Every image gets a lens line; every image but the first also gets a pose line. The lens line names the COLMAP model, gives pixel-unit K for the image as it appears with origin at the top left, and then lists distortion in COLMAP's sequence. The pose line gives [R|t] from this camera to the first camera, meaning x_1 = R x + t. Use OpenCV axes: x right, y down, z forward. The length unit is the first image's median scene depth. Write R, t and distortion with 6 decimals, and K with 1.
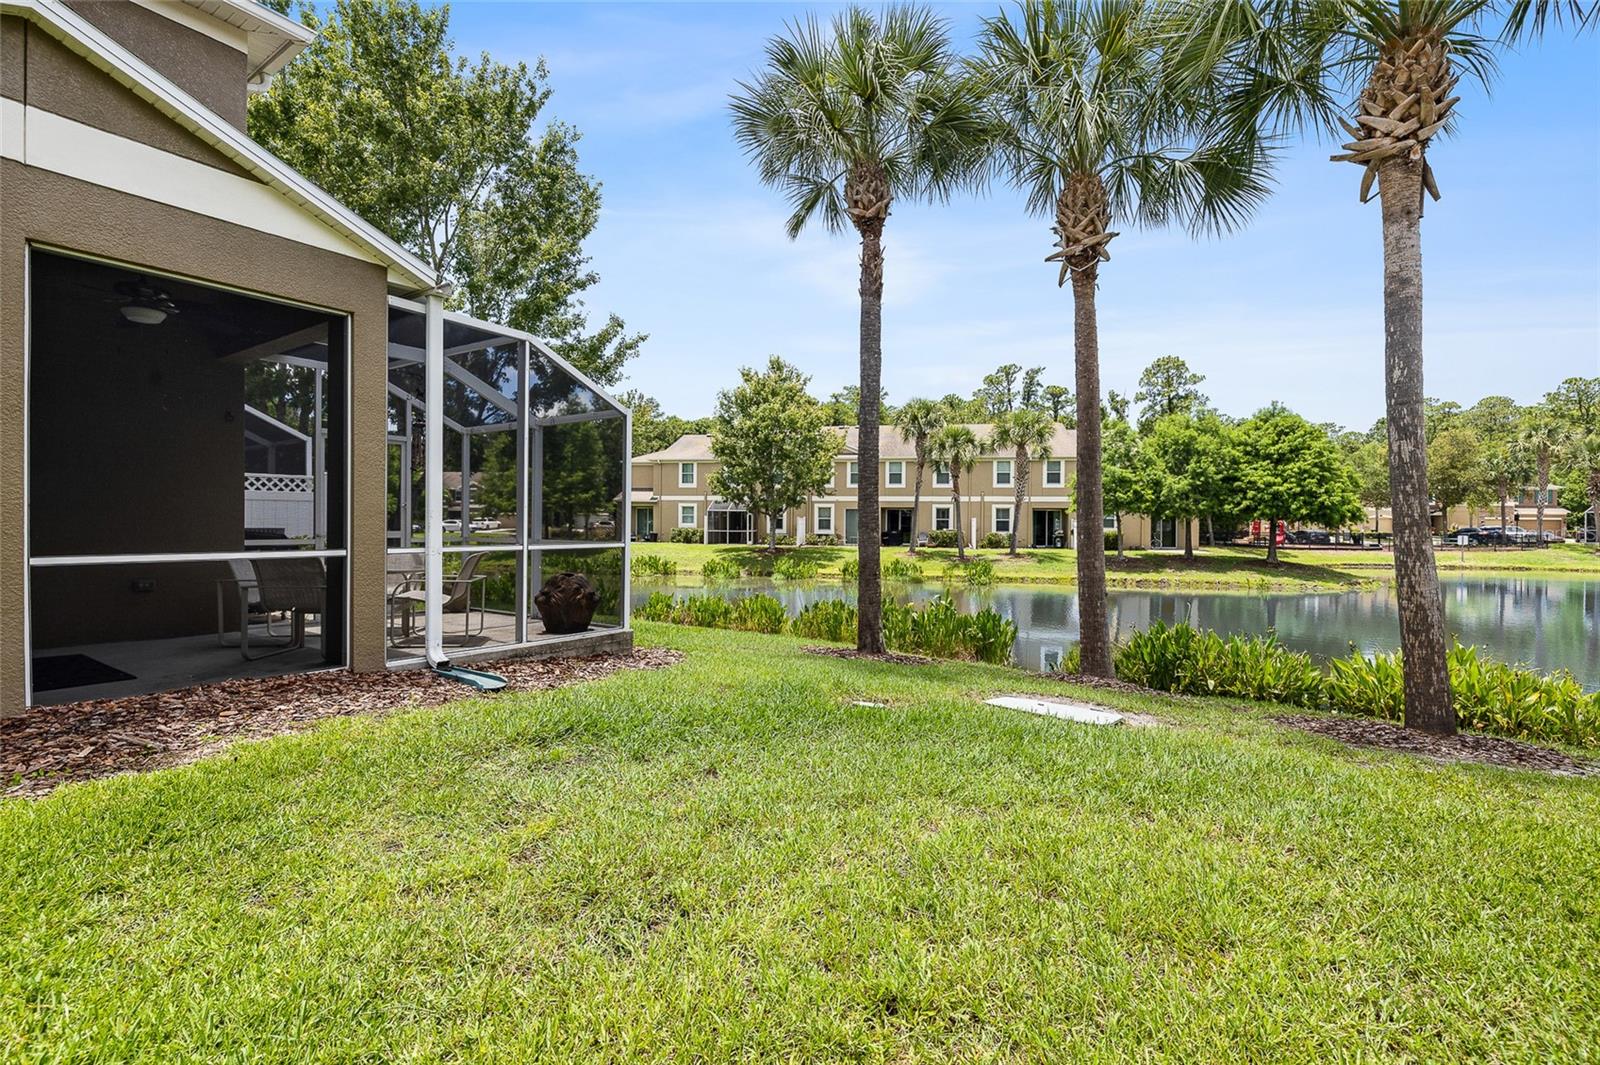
lens RADIAL K [[707.1, 0, 800.0], [0, 707.1, 532.5], [0, 0, 1]] dist [-0.006900, -0.000624]
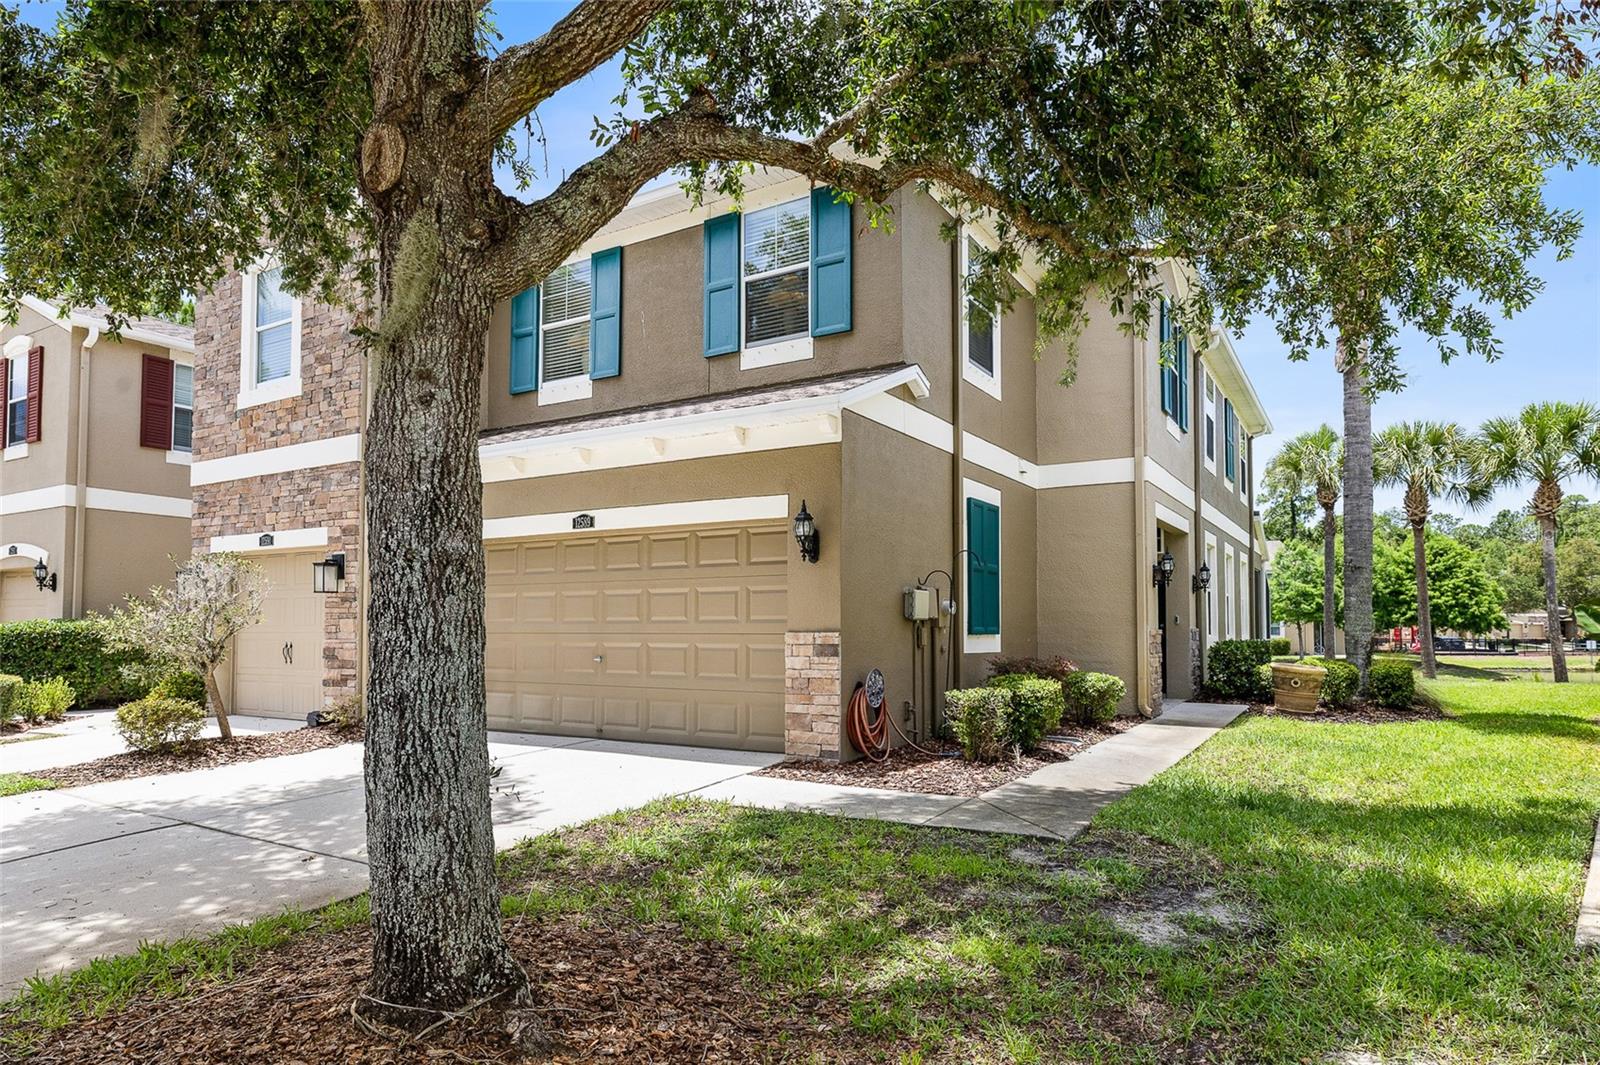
lens RADIAL K [[944.1, 0, 799.7], [0, 944.1, 594.6], [0, 0, 1]] dist [0.001613, 0.001210]
pose [[0.998593, -0.002911, 0.052958, -0.414561], [0.005747, 0.998552, -0.053485, 0.005428], [-0.052725, 0.053714, 0.997163, -0.462940]]
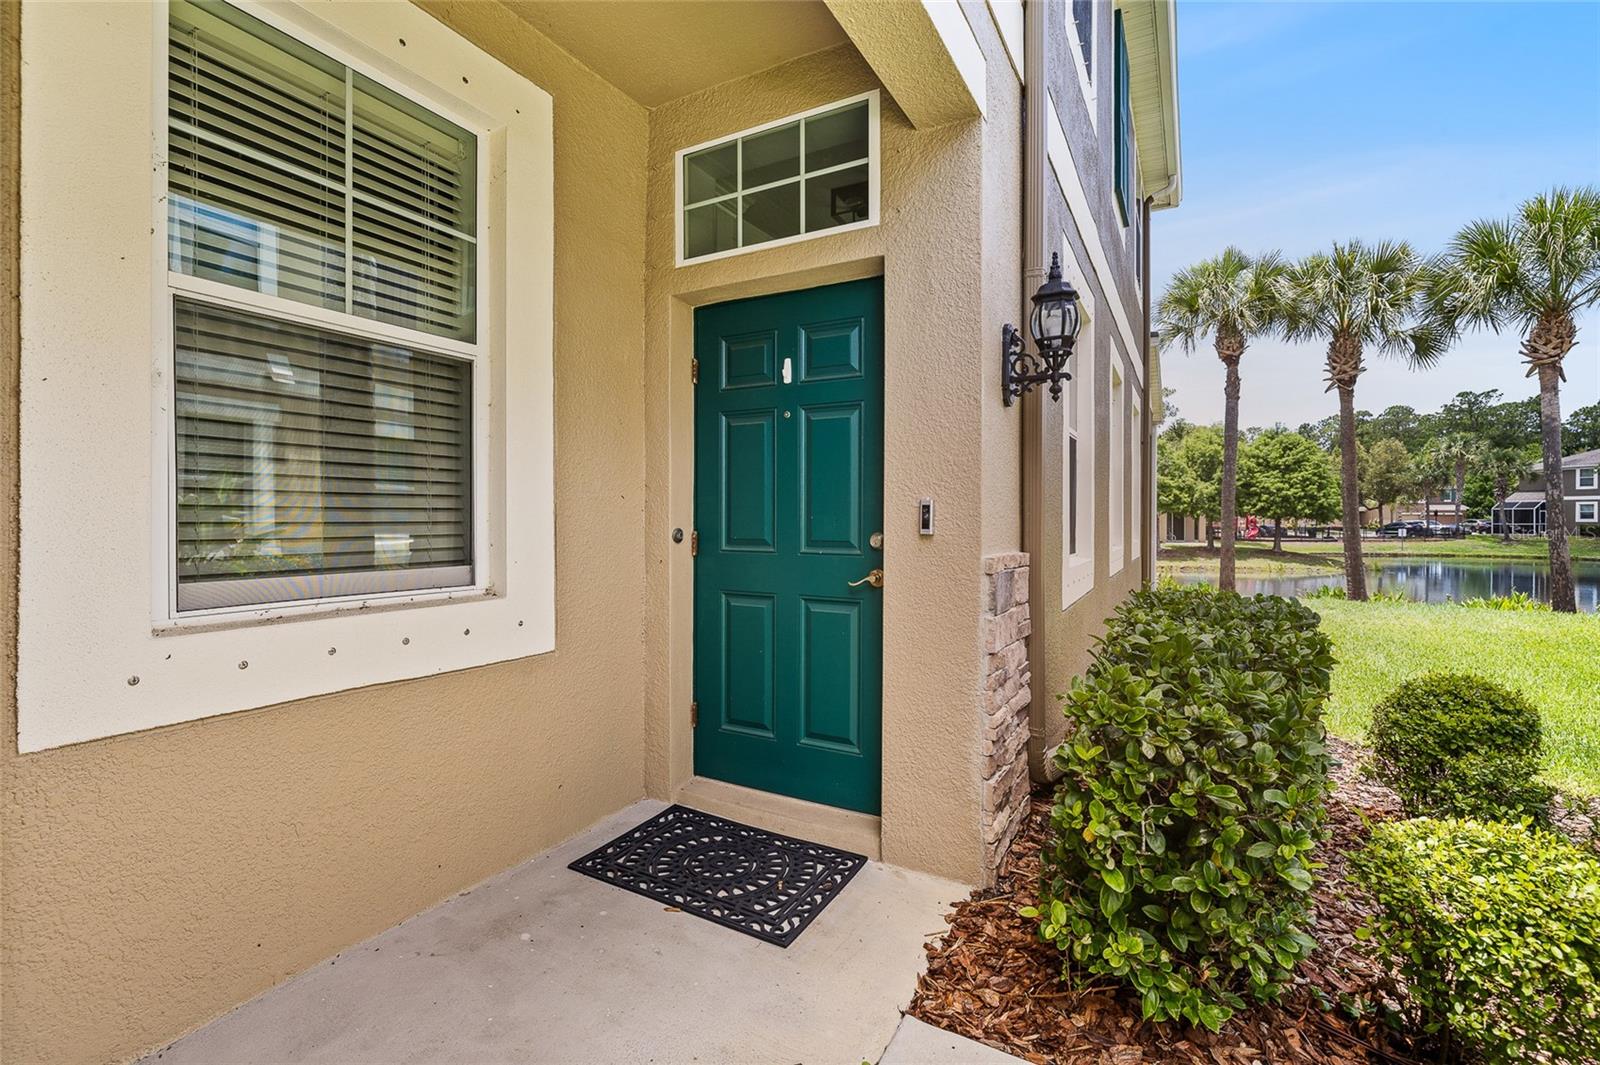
lens RADIAL K [[710.0, 0, 800.0], [0, 710.0, 520.3], [0, 0, 1]] dist [-0.001176, -0.000280]
pose [[0.995507, -0.004832, 0.094562, -0.259179], [0.005952, 0.999915, -0.011562, -0.003199], [-0.094498, 0.012073, 0.995452, -0.151444]]
